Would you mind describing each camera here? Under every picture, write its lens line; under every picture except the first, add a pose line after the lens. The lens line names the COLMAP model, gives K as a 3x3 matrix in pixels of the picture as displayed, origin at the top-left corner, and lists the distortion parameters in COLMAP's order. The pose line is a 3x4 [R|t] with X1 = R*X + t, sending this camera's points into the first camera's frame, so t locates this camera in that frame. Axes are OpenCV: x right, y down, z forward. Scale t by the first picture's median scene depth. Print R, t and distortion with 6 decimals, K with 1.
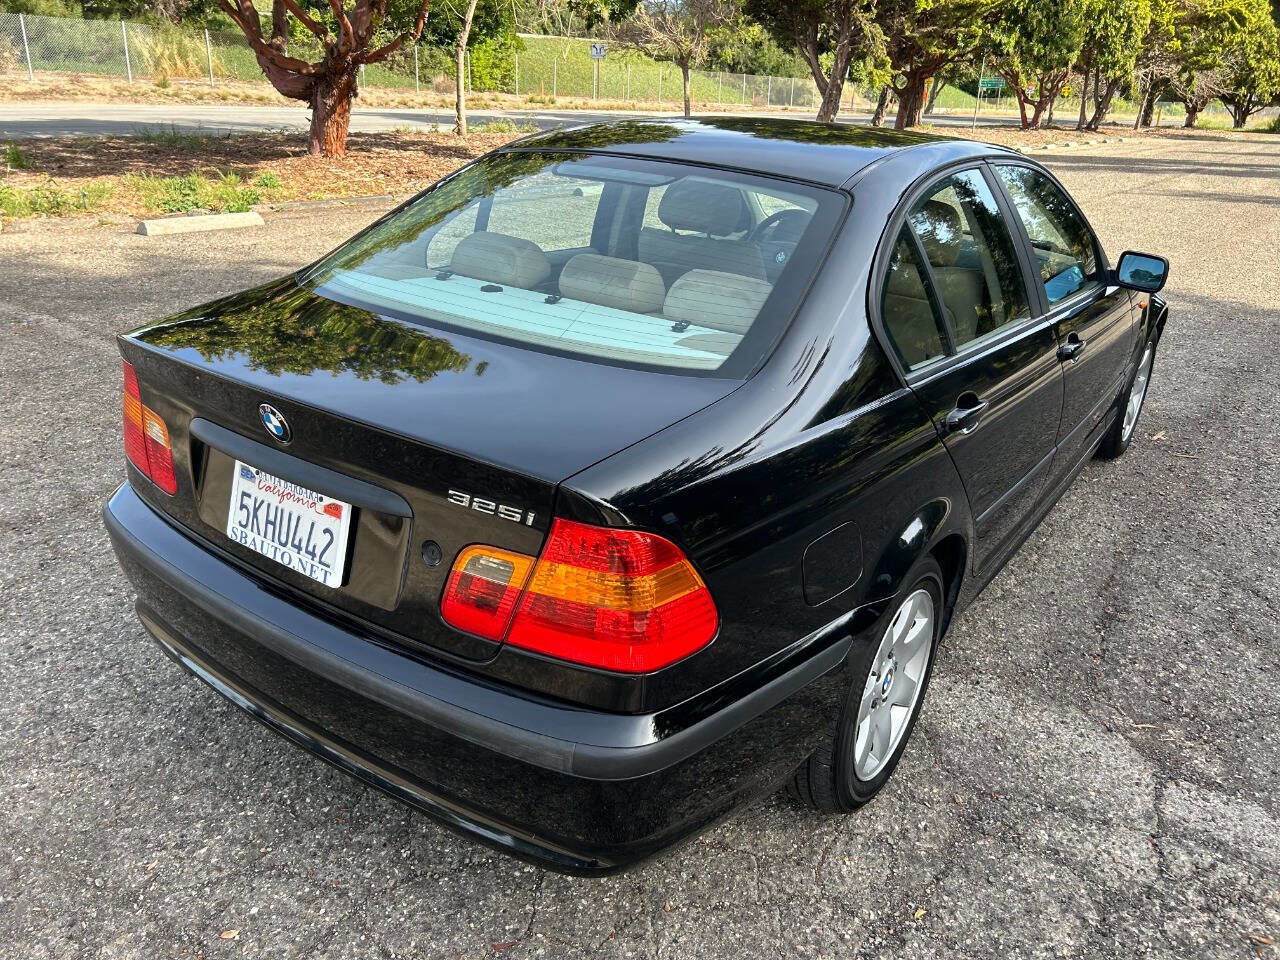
lens RADIAL K [[960.0, 0, 647.0], [0, 960.0, 477.4], [0, 0, 1]] dist [0.048904, -0.055608]
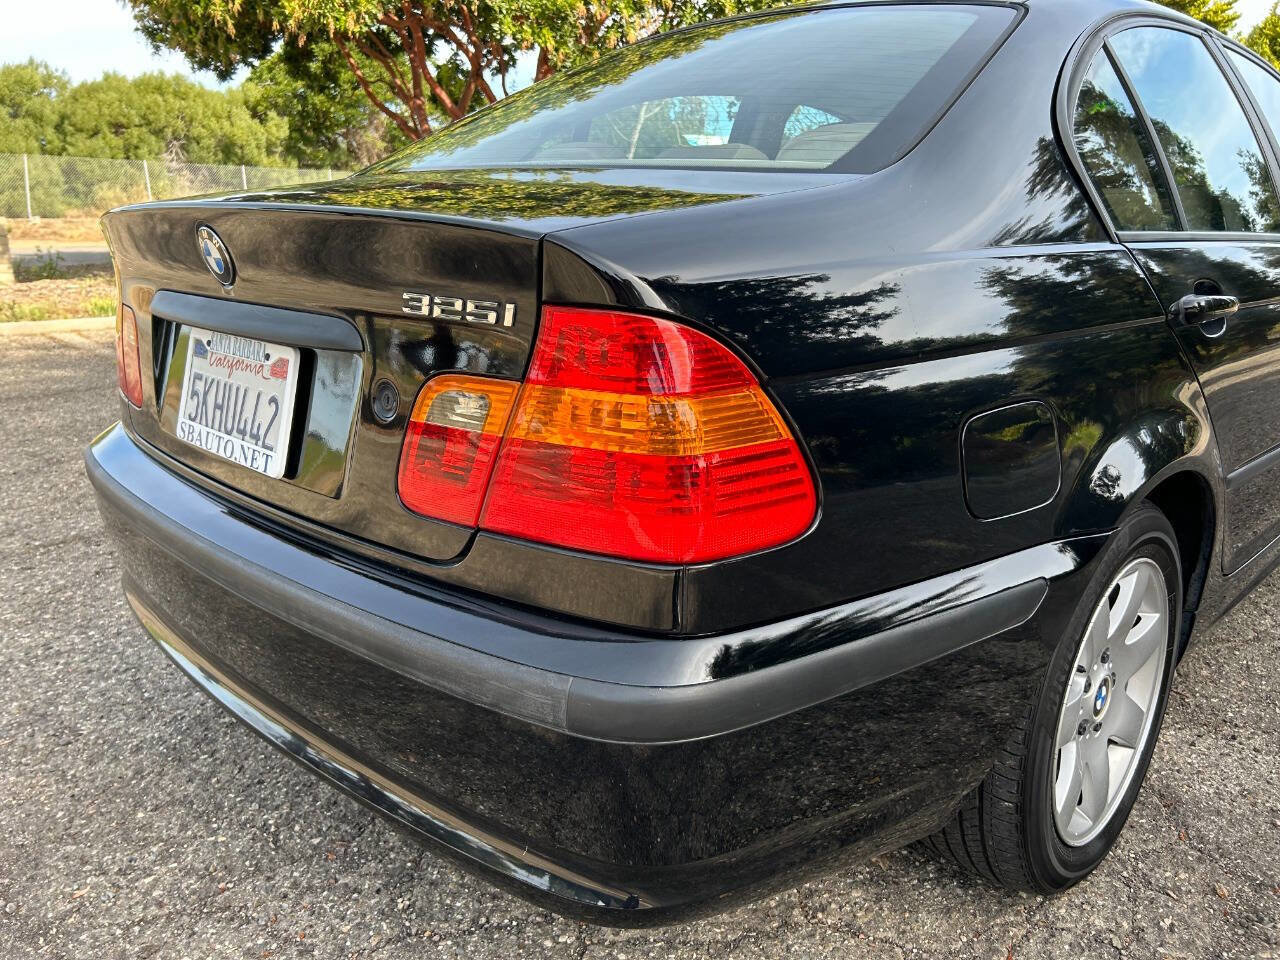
lens RADIAL K [[964.7, 0, 650.2], [0, 964.7, 476.8], [0, 0, 1]] dist [0.052760, -0.061638]
pose [[0.986358, -0.001095, -0.164609, 0.048959], [-0.019859, 0.991883, -0.125597, 0.147877], [0.163410, 0.127153, 0.978330, 0.257189]]
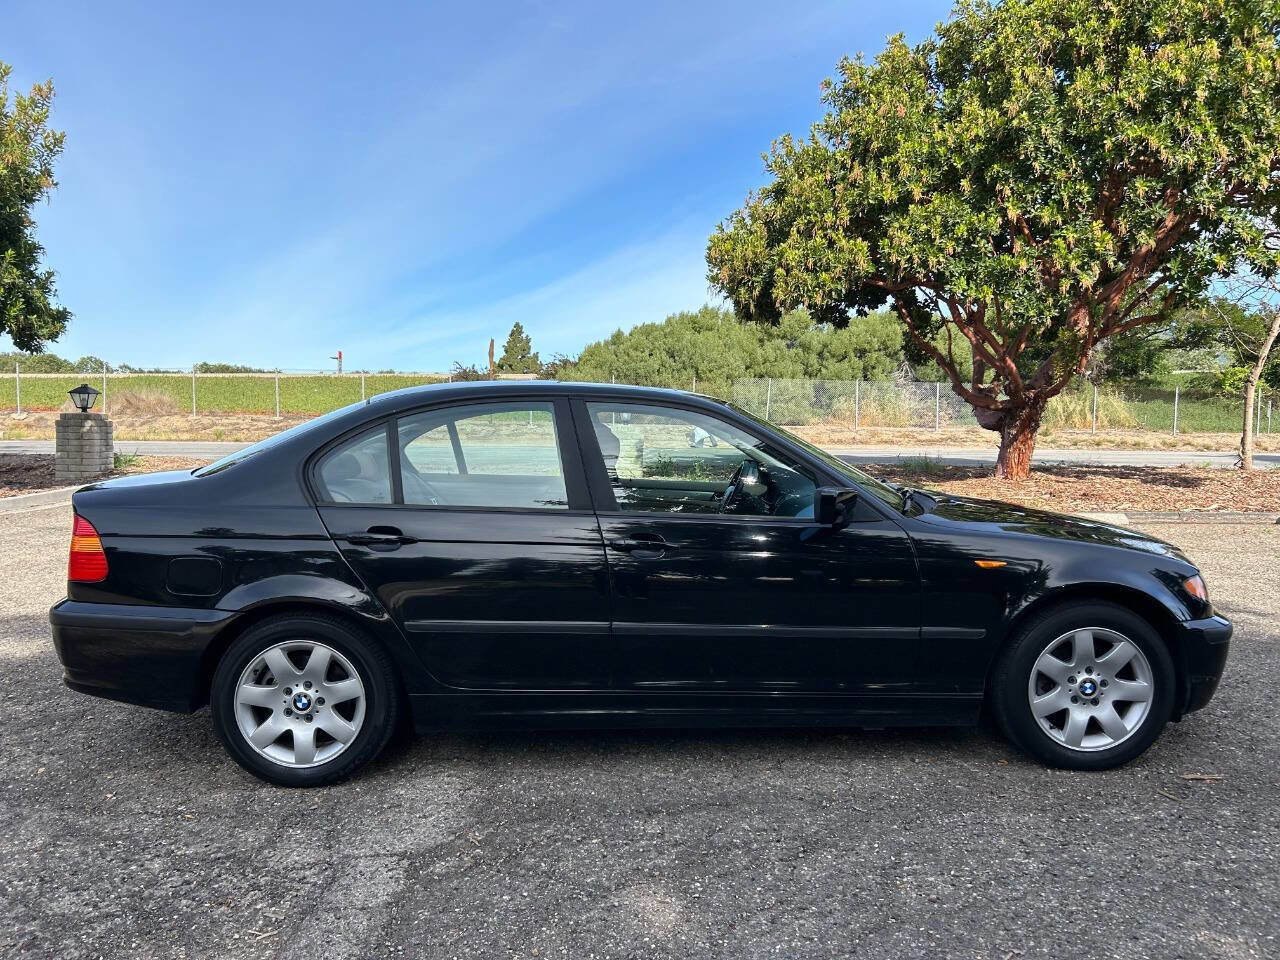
lens RADIAL K [[962.1, 0, 640.0], [0, 962.1, 480.0], [0, 0, 1]] dist [0.053358, -0.062834]
pose [[0.603769, 0.018626, -0.796941, 1.758636], [-0.287487, 0.937538, -0.195891, 0.027446], [0.743514, 0.347383, 0.571412, 0.391458]]
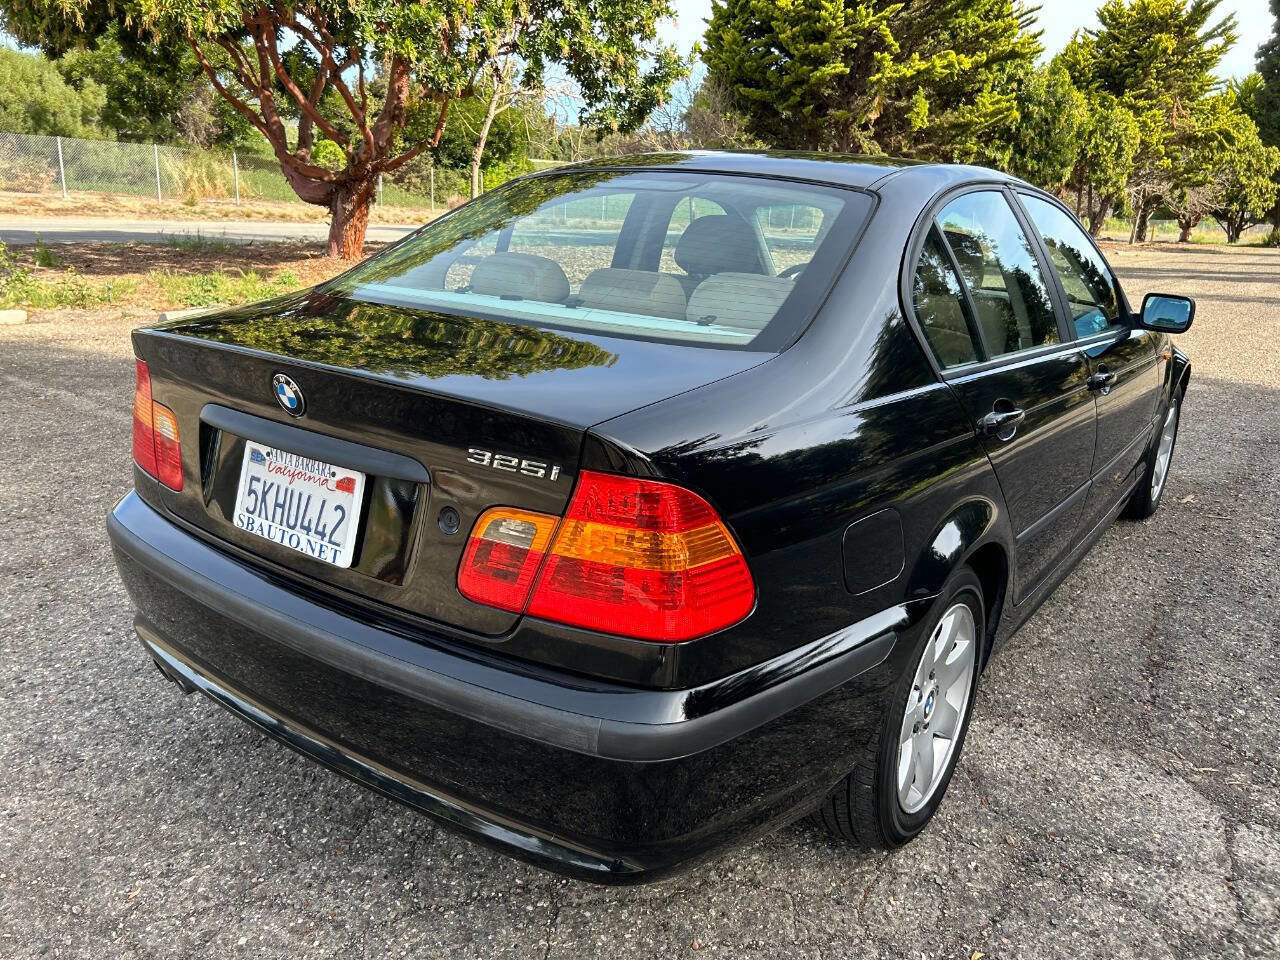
lens RADIAL K [[960.2, 0, 632.4], [0, 960.2, 480.0], [0, 0, 1]] dist [0.051818, -0.059186]
pose [[0.999805, 0.001279, -0.019725, -0.018068], [-0.003455, 0.993848, -0.110701, 0.099127], [0.019463, 0.110747, 0.993658, 0.045262]]
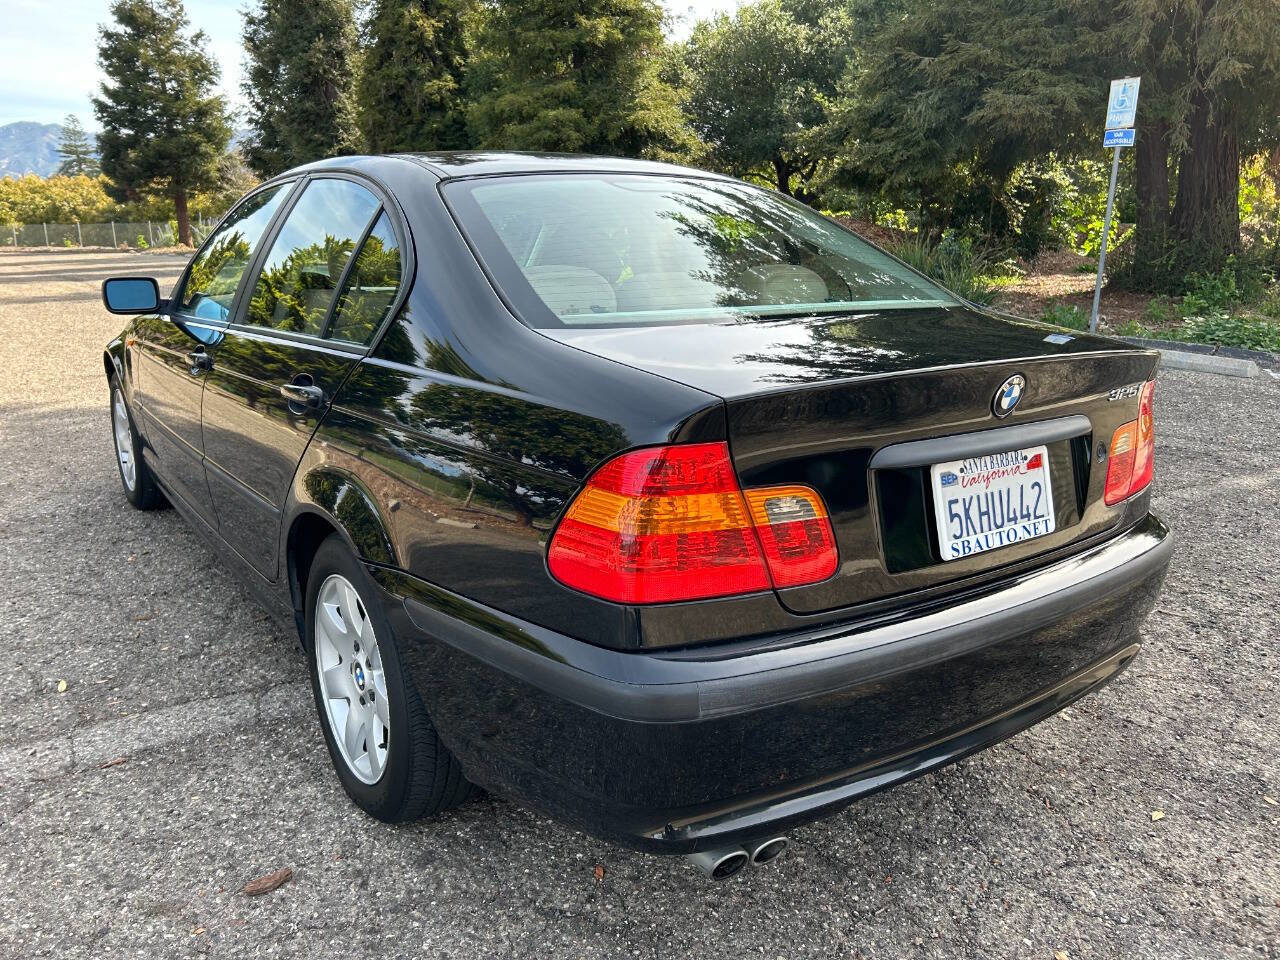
lens RADIAL K [[962.1, 0, 640.0], [0, 962.1, 480.0], [0, 0, 1]] dist [0.053358, -0.062834]
pose [[0.325237, -0.264986, 0.907746, -1.065323], [0.361427, 0.921888, 0.139618, -0.187793], [-0.873837, 0.282675, 0.395605, 0.714806]]
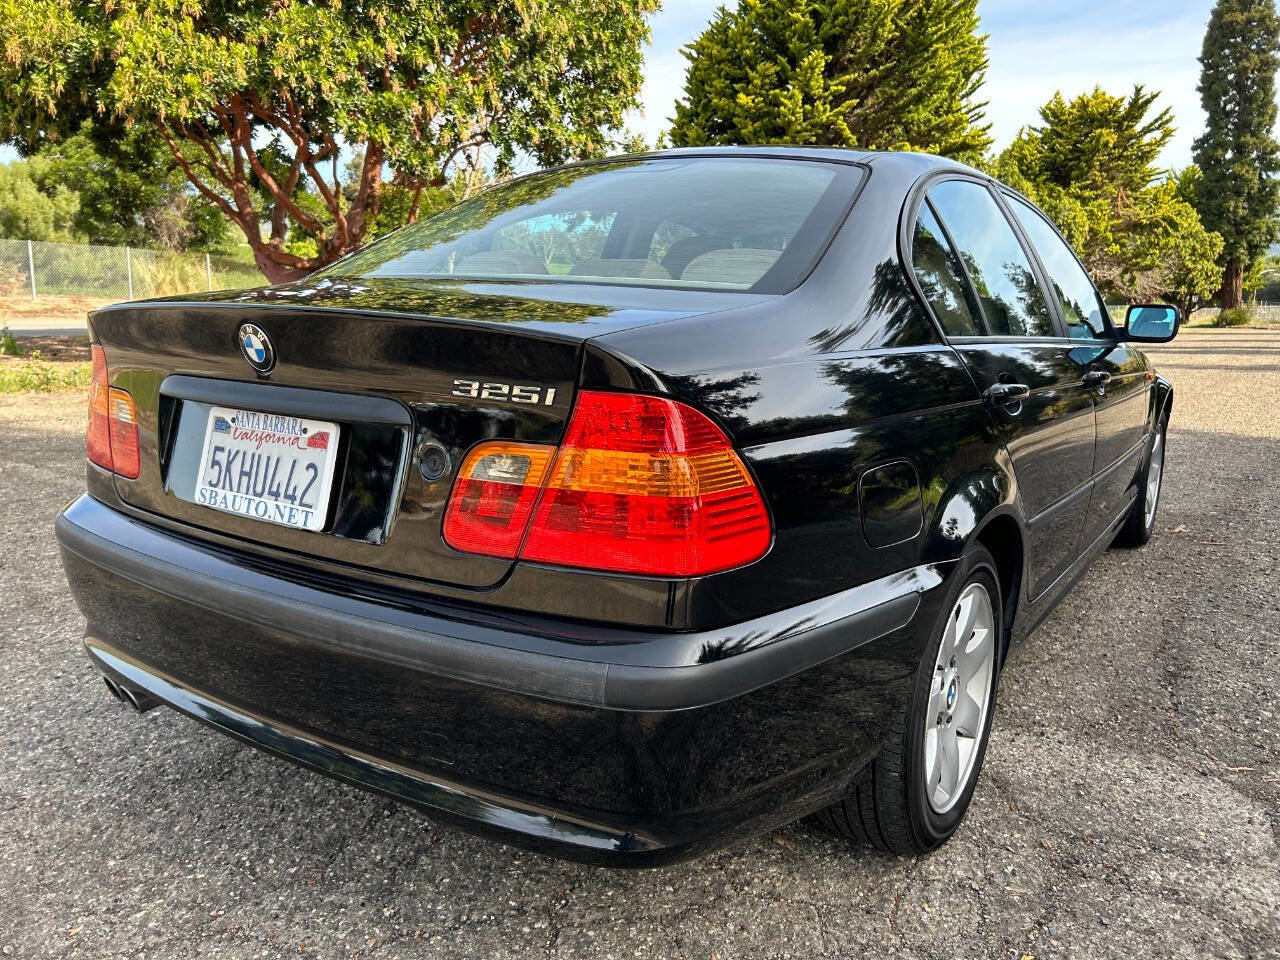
lens RADIAL K [[962.1, 0, 640.0], [0, 962.1, 480.0], [0, 0, 1]] dist [0.053358, -0.062834]
pose [[0.999544, -0.026811, 0.013922, -0.035985], [0.029096, 0.978367, -0.204821, 0.190136], [-0.008129, 0.205132, 0.978701, 0.111564]]
